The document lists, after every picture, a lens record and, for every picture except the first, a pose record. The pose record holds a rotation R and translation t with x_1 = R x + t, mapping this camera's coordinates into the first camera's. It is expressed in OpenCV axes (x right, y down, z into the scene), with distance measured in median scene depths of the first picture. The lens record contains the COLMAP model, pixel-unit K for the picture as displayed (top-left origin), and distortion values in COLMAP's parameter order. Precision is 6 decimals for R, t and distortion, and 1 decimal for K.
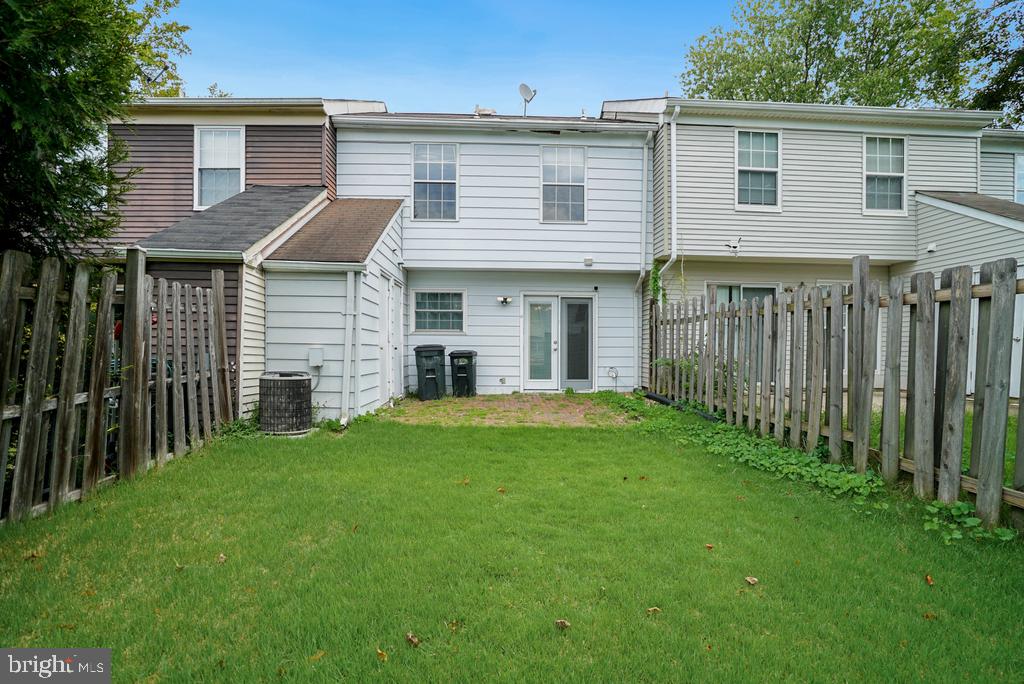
lens RADIAL K [[489.2, 0, 511.1], [0, 489.2, 362.9], [0, 0, 1]] dist [-0.037094, 0.020206]
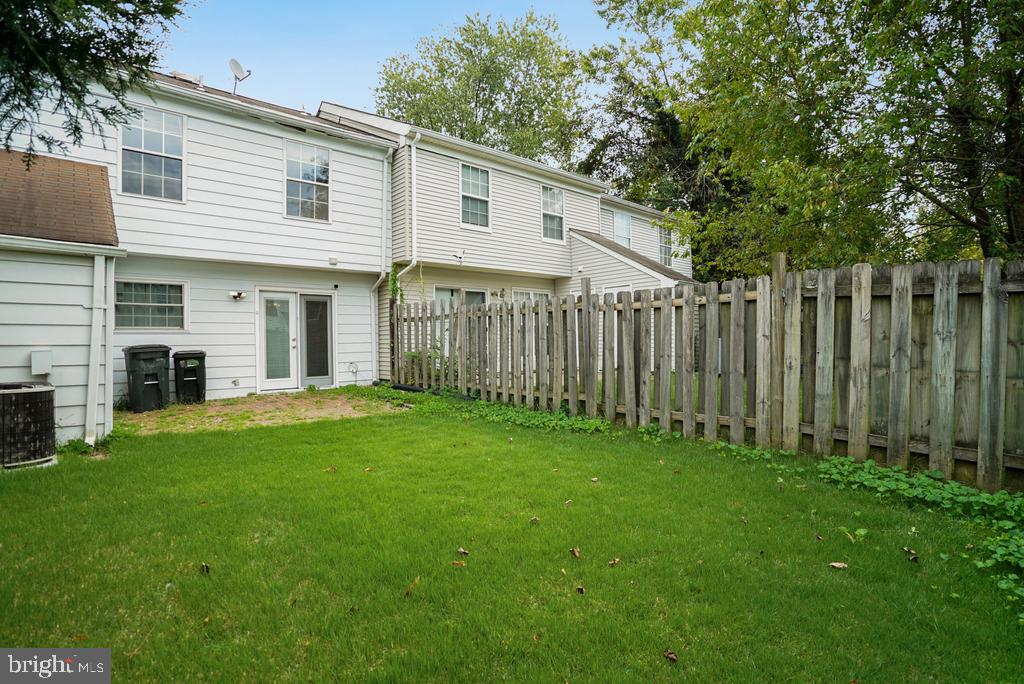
lens RADIAL K [[481.6, 0, 512.0], [0, 481.6, 342.0], [0, 0, 1]] dist [0.001099, 0.000376]
pose [[0.805706, -0.021973, 0.591909, -0.149457], [0.042839, 0.998856, -0.021233, 0.002064], [-0.590765, 0.042464, 0.805725, -0.035543]]
